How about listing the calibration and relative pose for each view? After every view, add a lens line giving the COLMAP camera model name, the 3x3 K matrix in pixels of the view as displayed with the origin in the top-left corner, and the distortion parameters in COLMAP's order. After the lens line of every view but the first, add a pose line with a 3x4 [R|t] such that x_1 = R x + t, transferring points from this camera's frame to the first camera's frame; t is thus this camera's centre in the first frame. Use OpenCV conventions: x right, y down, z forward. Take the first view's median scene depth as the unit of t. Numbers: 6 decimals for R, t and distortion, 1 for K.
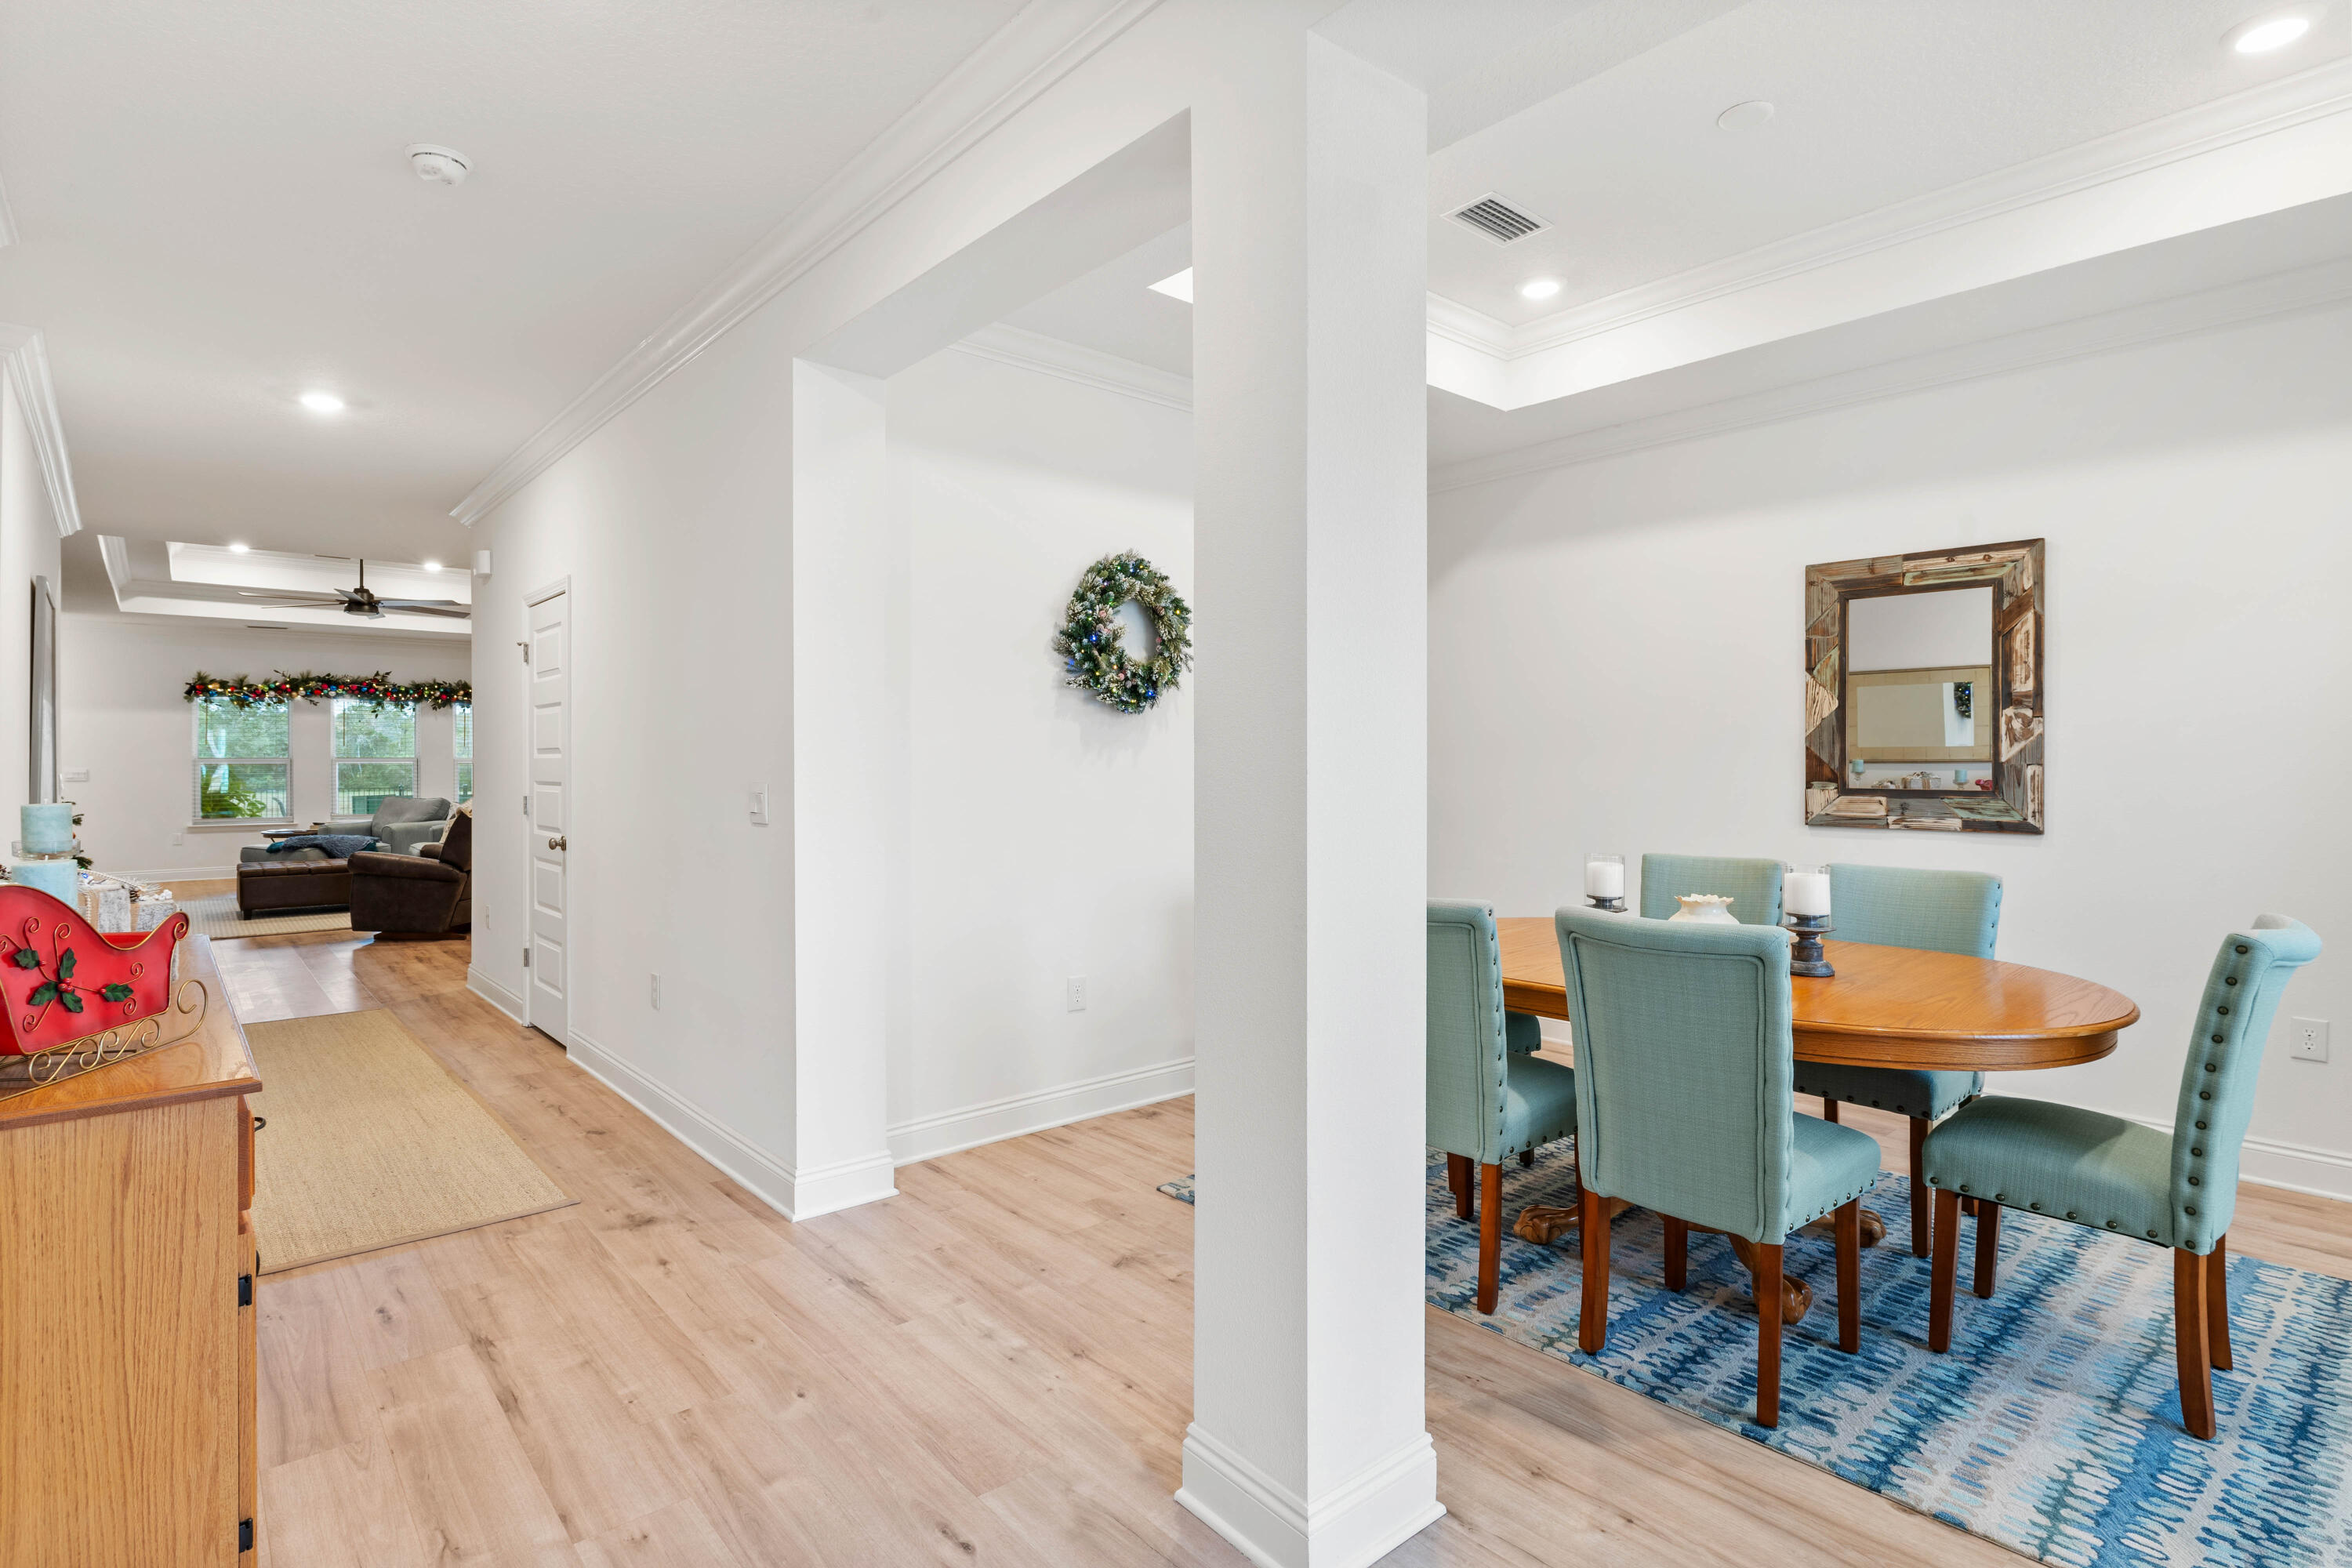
lens RADIAL K [[1166.3, 0, 1169.0], [0, 1166.3, 765.3], [0, 0, 1]] dist [0.000269, -0.000072]
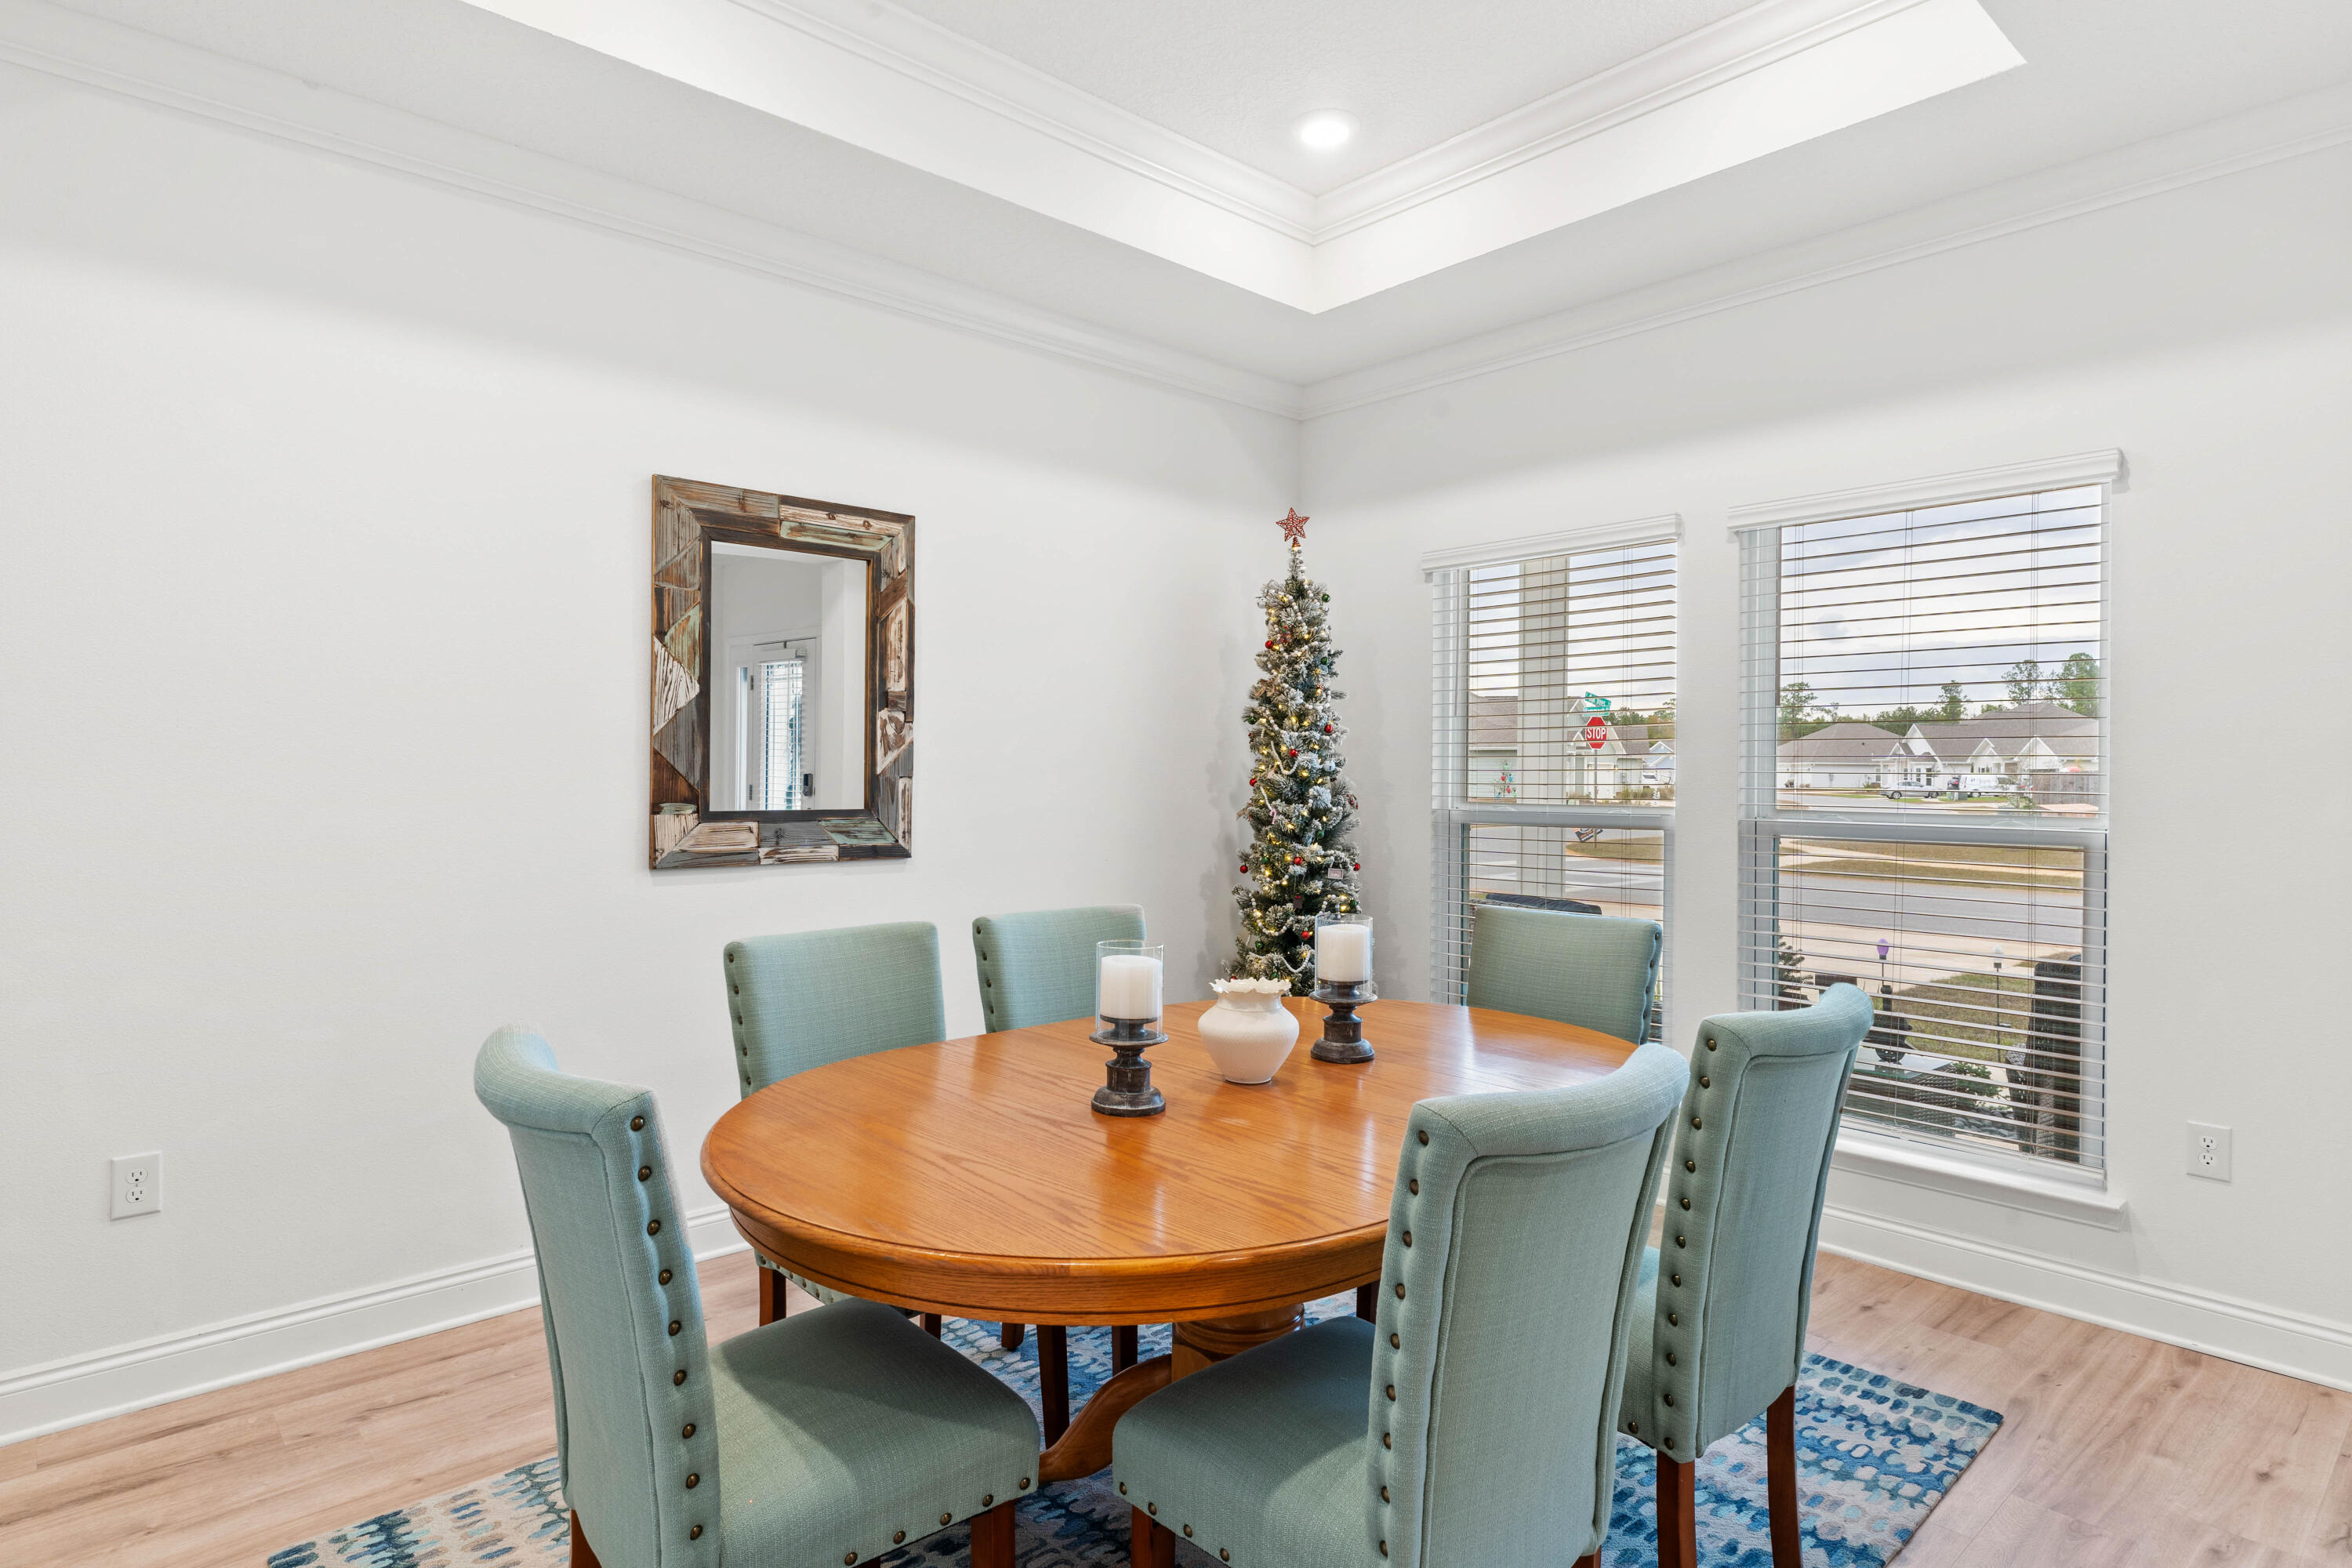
lens RADIAL K [[1259.2, 0, 1176.0], [0, 1259.2, 784.0], [0, 0, 1]] dist [0.000069, -0.000249]
pose [[-0.027829, -0.009715, 0.999565, -0.187748], [-0.000882, 0.999953, 0.009694, -0.004620], [-0.999612, -0.000611, -0.027837, 0.796340]]
